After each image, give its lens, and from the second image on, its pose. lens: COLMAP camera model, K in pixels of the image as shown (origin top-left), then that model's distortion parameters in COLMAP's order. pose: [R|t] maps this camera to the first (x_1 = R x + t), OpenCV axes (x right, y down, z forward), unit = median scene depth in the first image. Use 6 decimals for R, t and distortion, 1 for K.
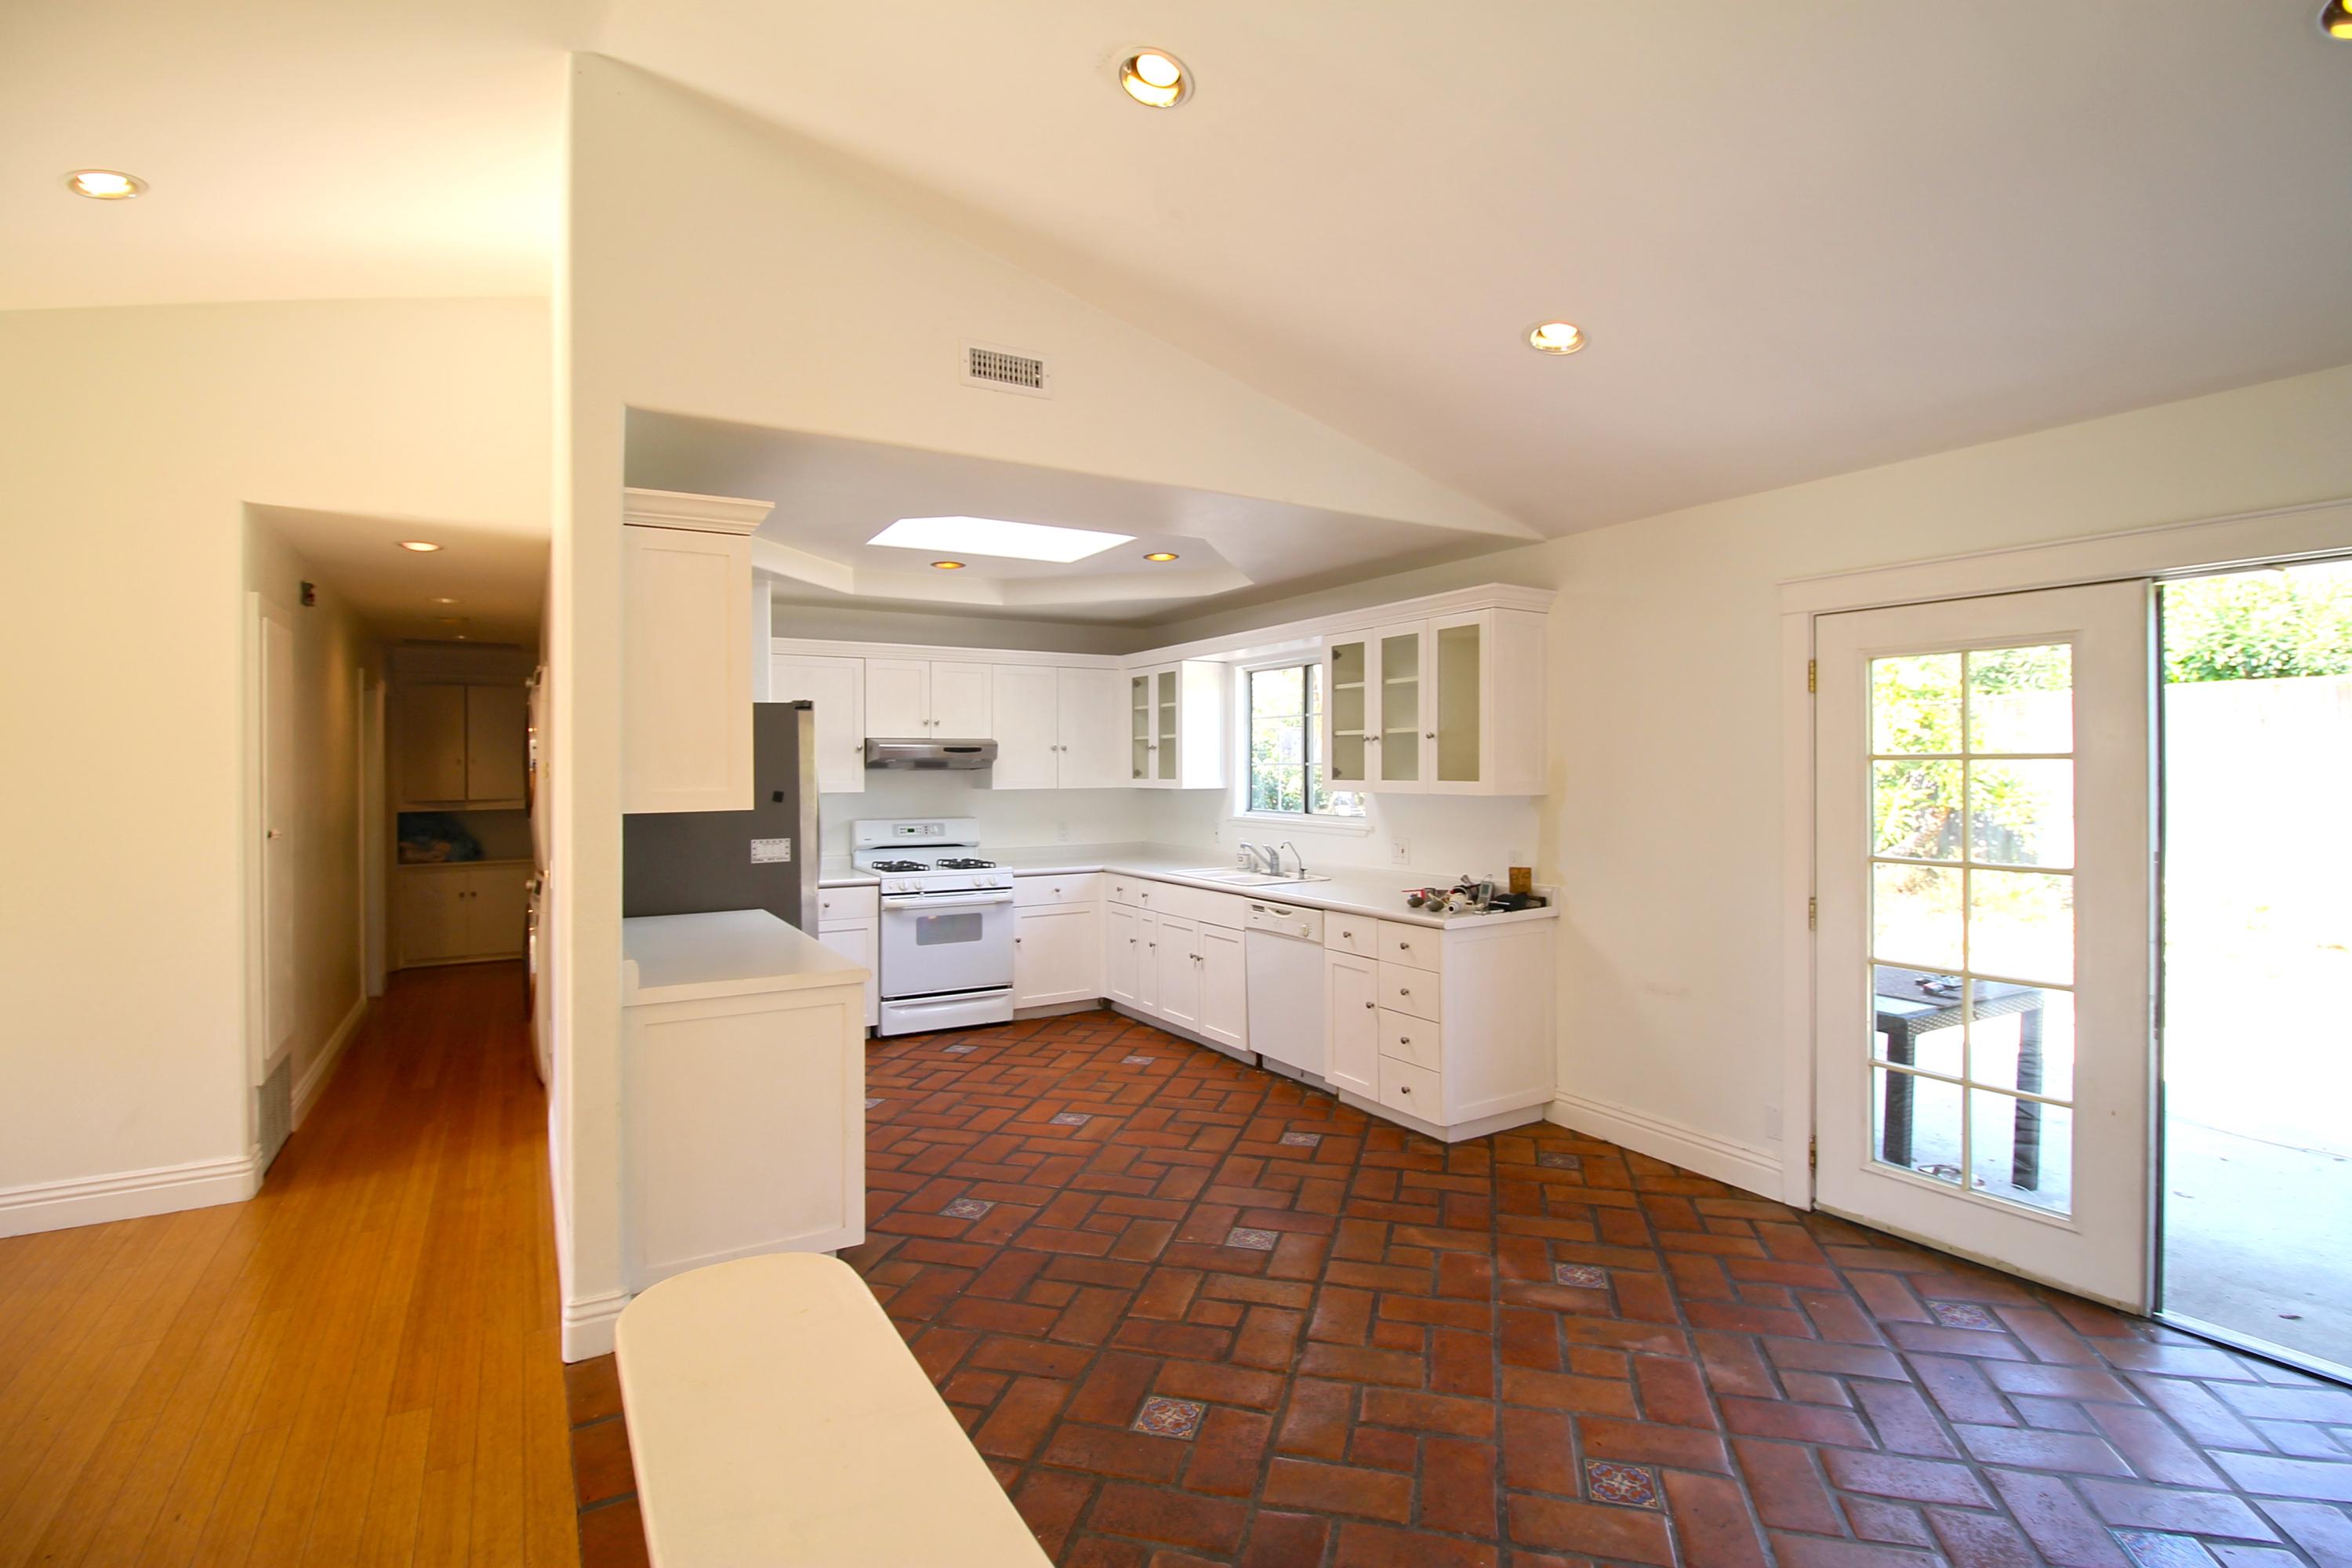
lens RADIAL K [[1122.3, 0, 1184.1], [0, 1122.3, 756.7], [0, 0, 1]] dist [0.001844, -0.014072]
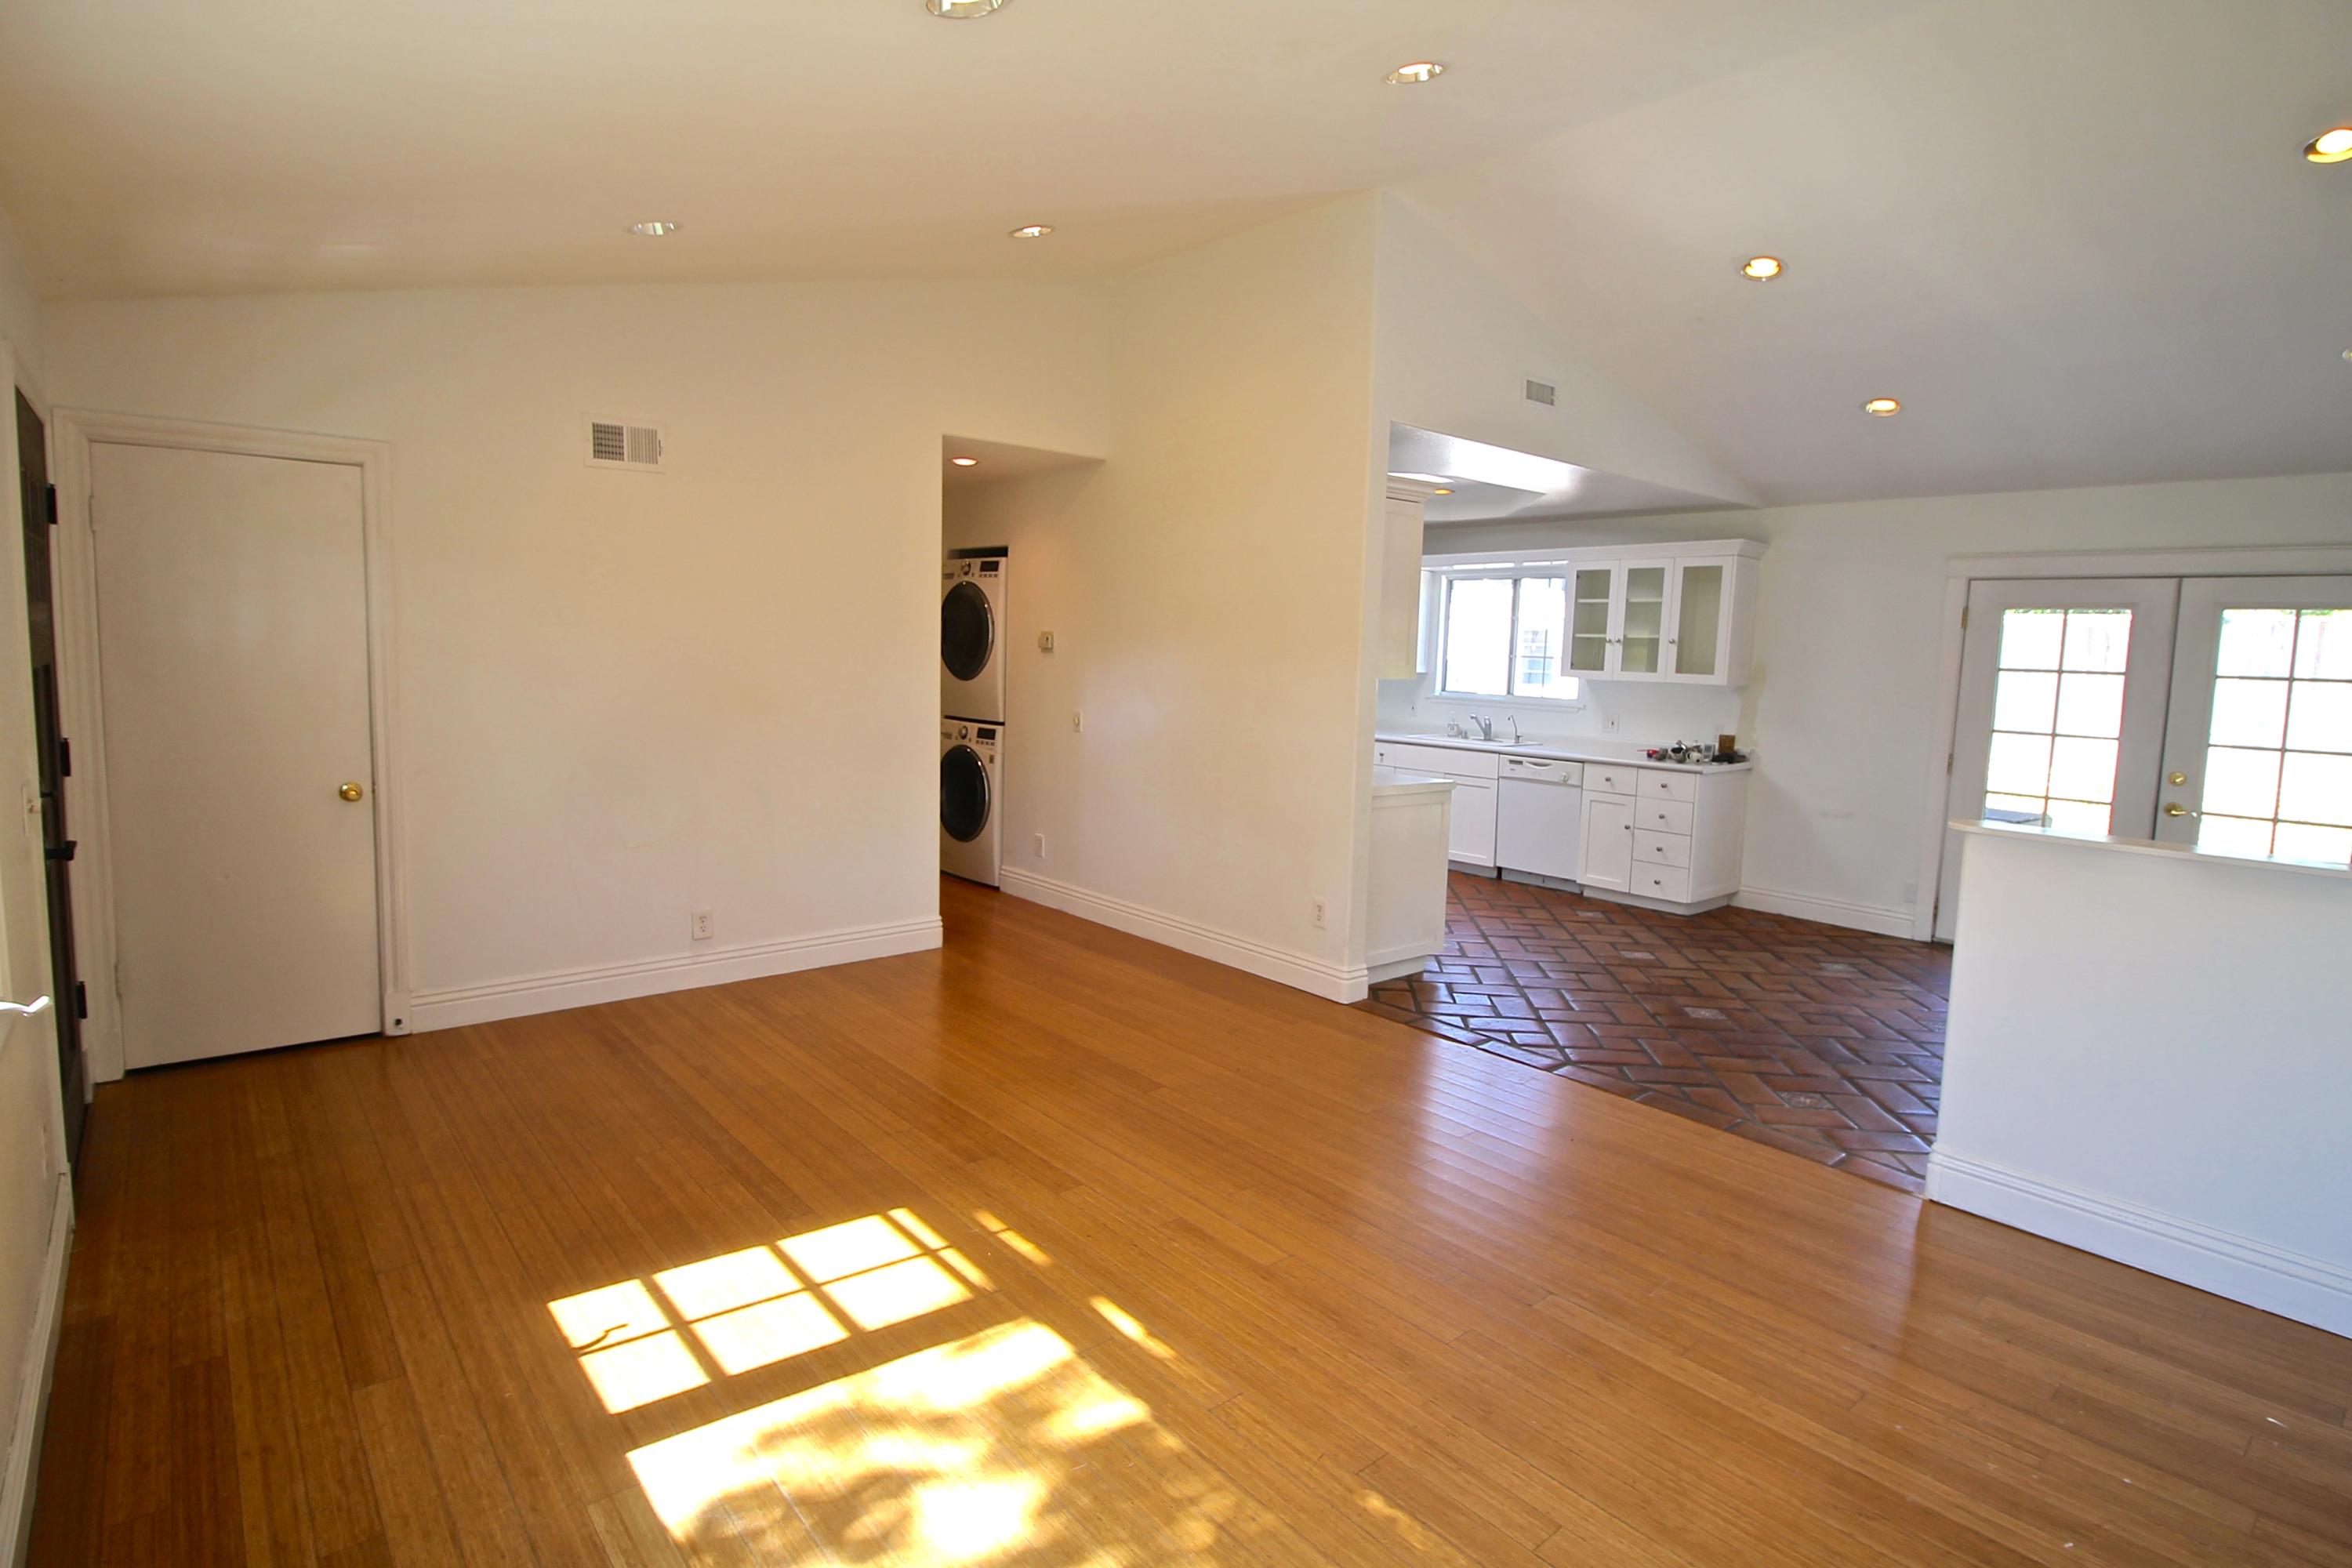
lens RADIAL K [[1208.3, 0, 1178.0], [0, 1208.3, 768.5], [0, 0, 1]] dist [0.000473, -0.020578]
pose [[0.985452, 0.019977, 0.168778, -0.548234], [-0.038281, 0.993639, 0.105902, 0.002558], [-0.165589, -0.110823, 0.979948, -0.346957]]
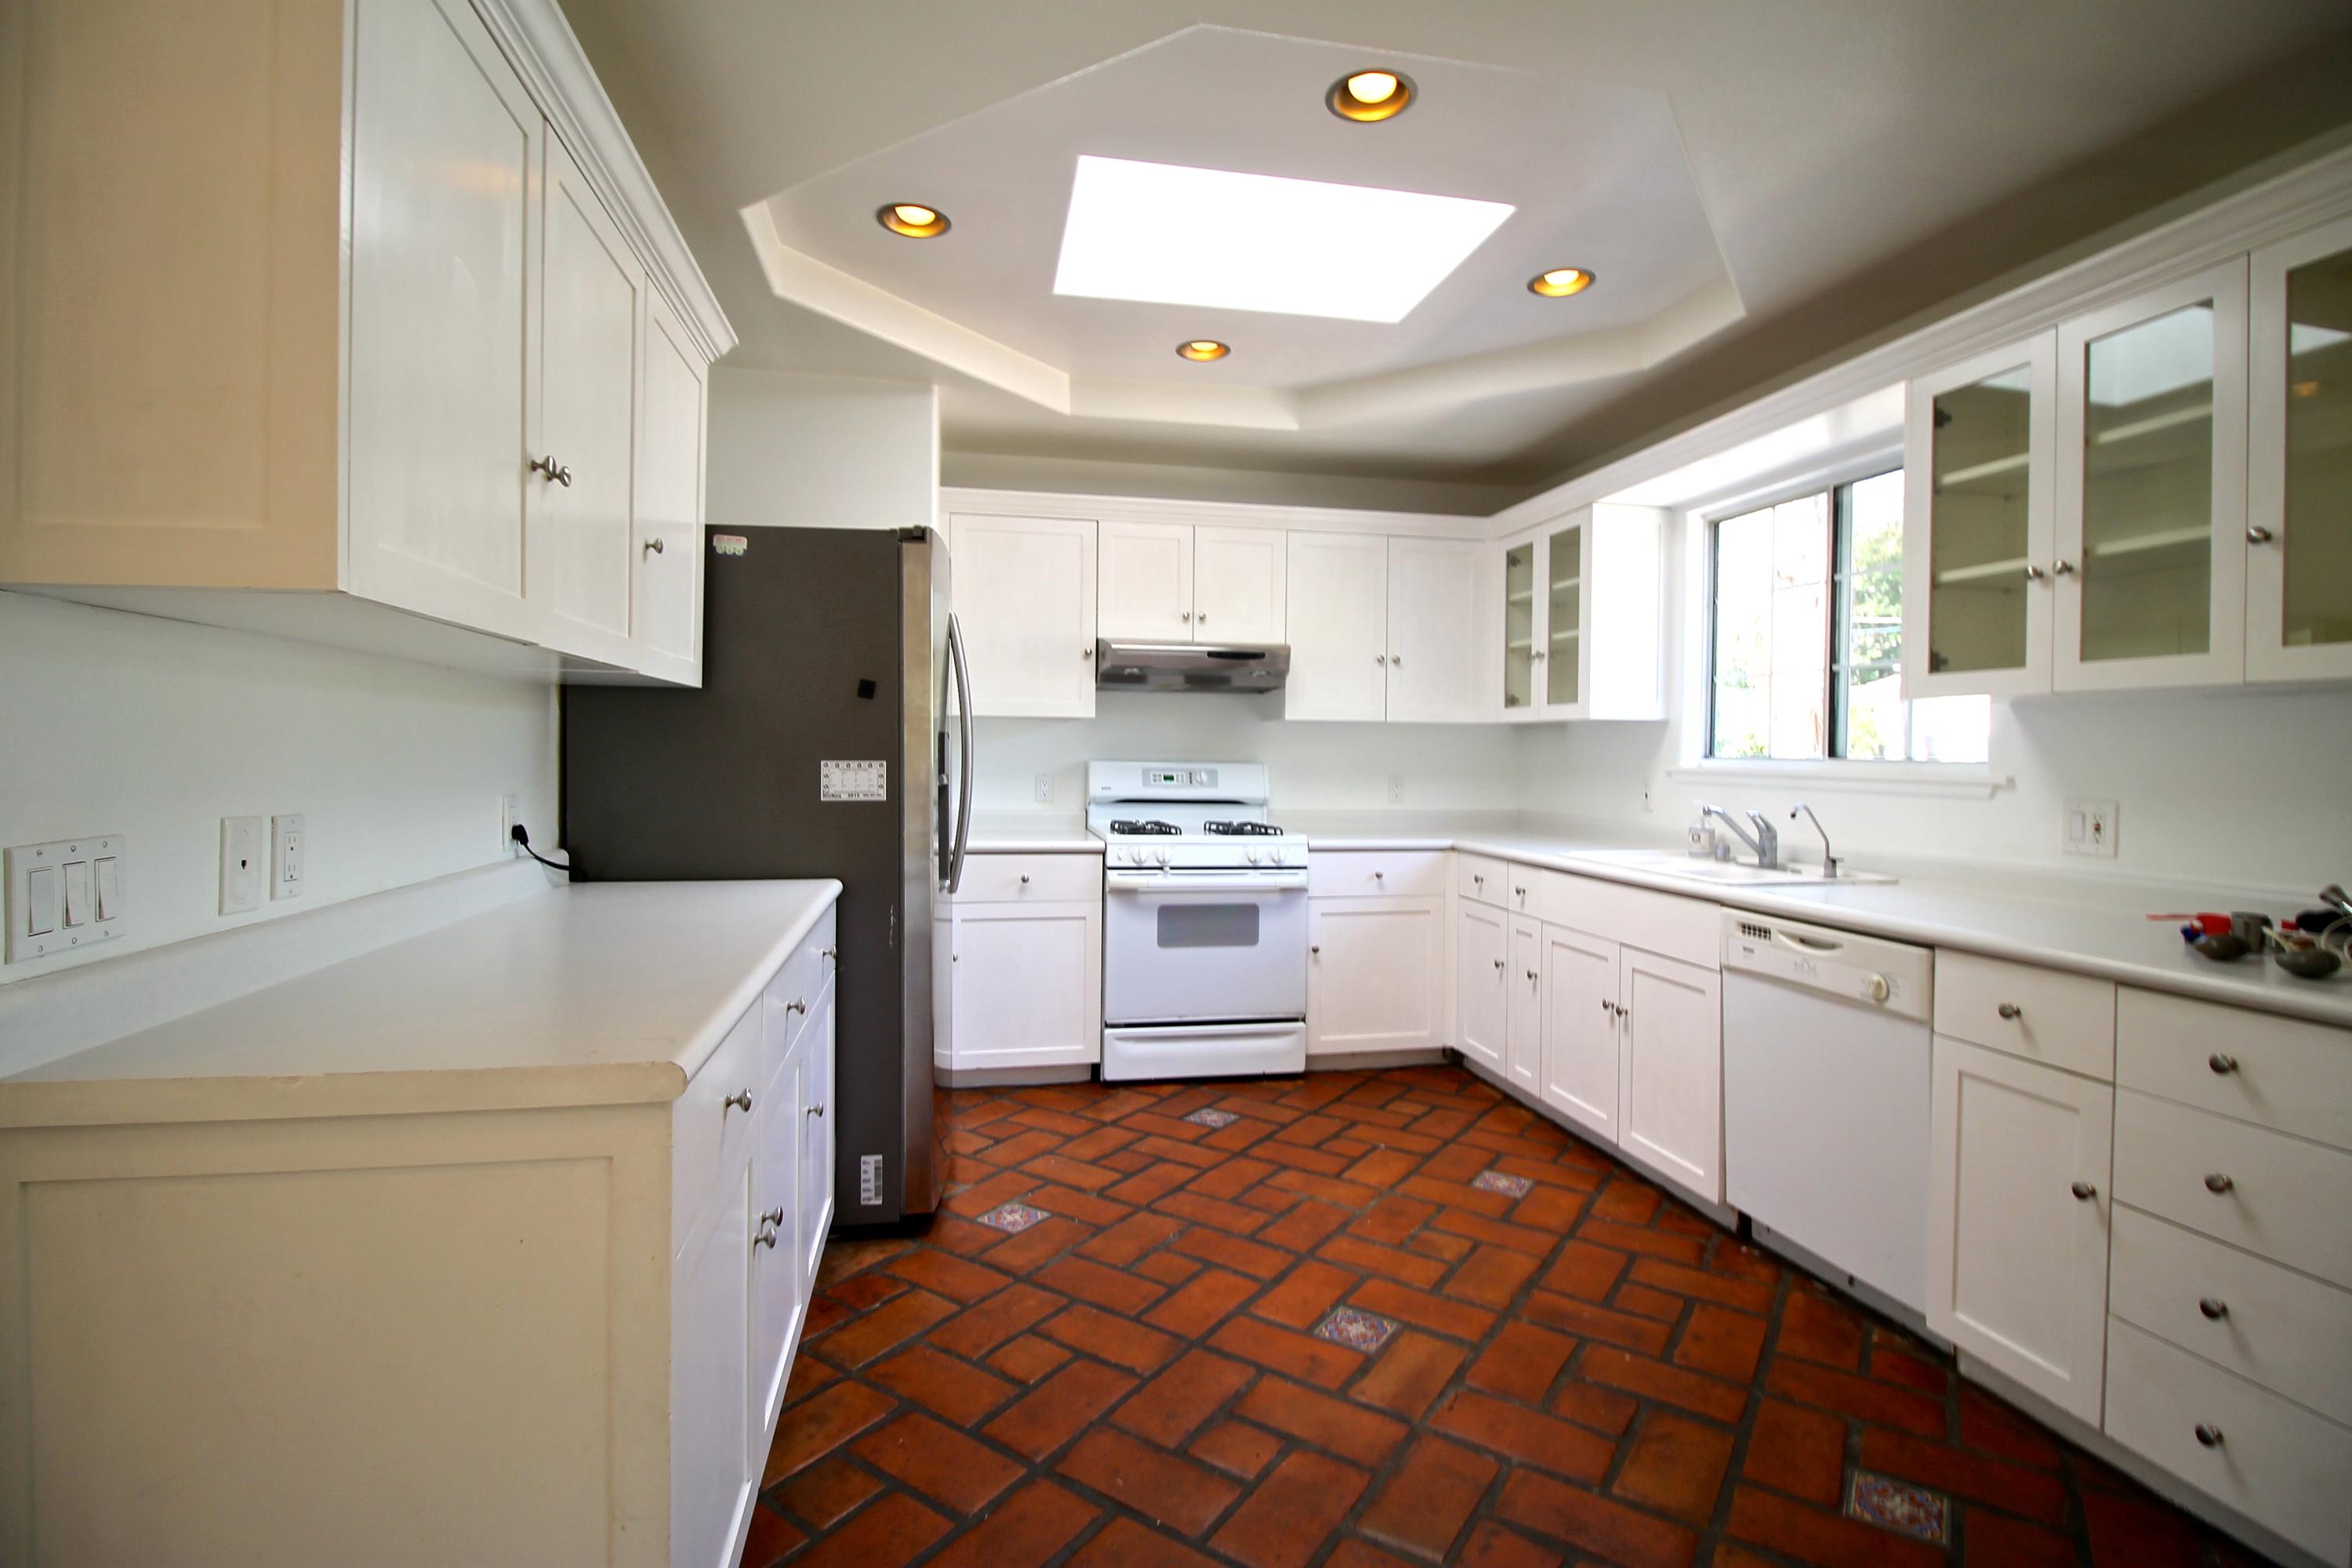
lens RADIAL K [[1122.3, 0, 1184.1], [0, 1122.3, 756.7], [0, 0, 1]] dist [0.001844, -0.014072]
pose [[0.945656, 0.017559, -0.324694, -0.012811], [-0.013204, 0.999791, 0.015613, 0.049677], [0.324901, -0.010477, 0.945690, 0.417661]]
